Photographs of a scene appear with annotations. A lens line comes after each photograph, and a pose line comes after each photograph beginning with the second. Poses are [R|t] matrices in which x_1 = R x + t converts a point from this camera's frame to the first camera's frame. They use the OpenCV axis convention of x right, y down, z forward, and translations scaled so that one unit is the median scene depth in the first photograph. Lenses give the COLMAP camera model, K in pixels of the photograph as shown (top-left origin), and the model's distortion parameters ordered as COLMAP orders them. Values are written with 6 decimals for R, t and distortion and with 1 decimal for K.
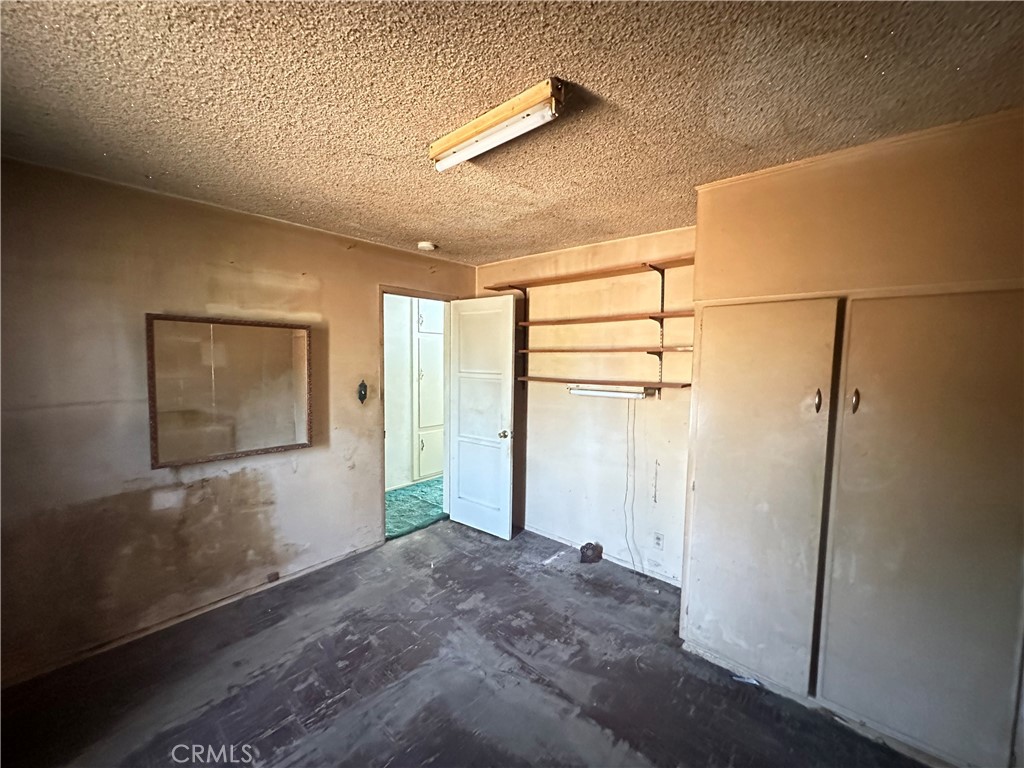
lens RADIAL K [[406.9, 0, 512.8], [0, 406.9, 381.2], [0, 0, 1]] dist [-0.001830, -0.000195]
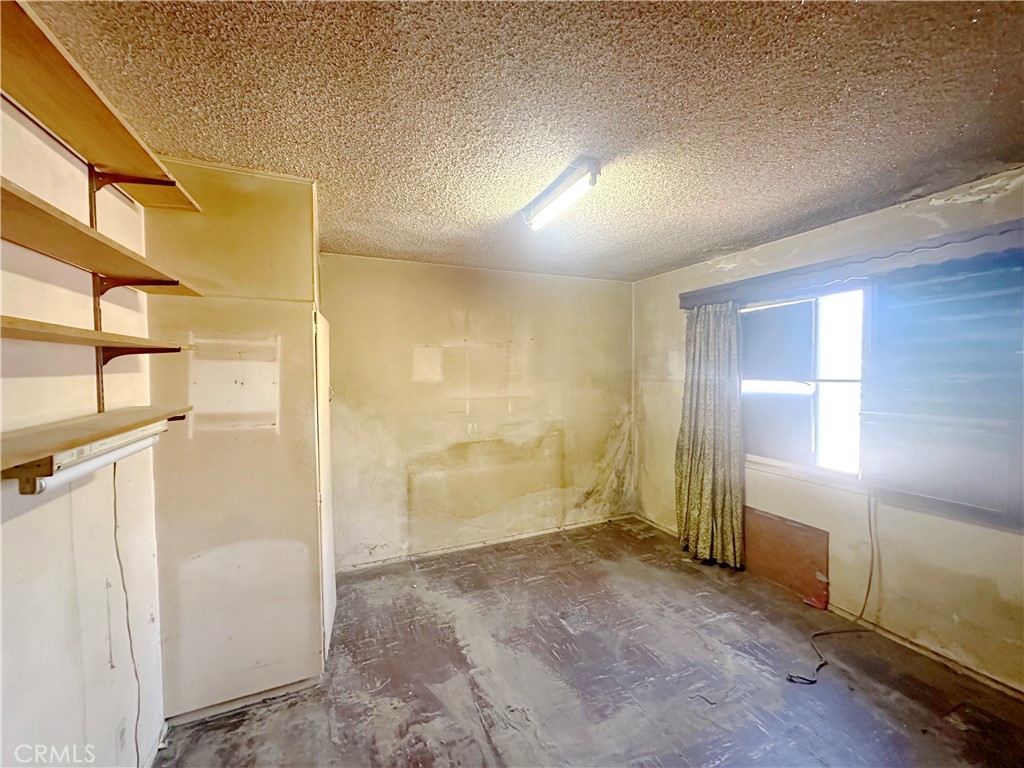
lens RADIAL K [[406.9, 0, 512.2], [0, 406.9, 383.0], [0, 0, 1]] dist [-0.001830, -0.000195]
pose [[-0.904062, -0.027090, 0.426542, -0.352519], [0.018590, 0.994552, 0.102567, -0.094955], [-0.426997, 0.100656, -0.898633, 1.643675]]
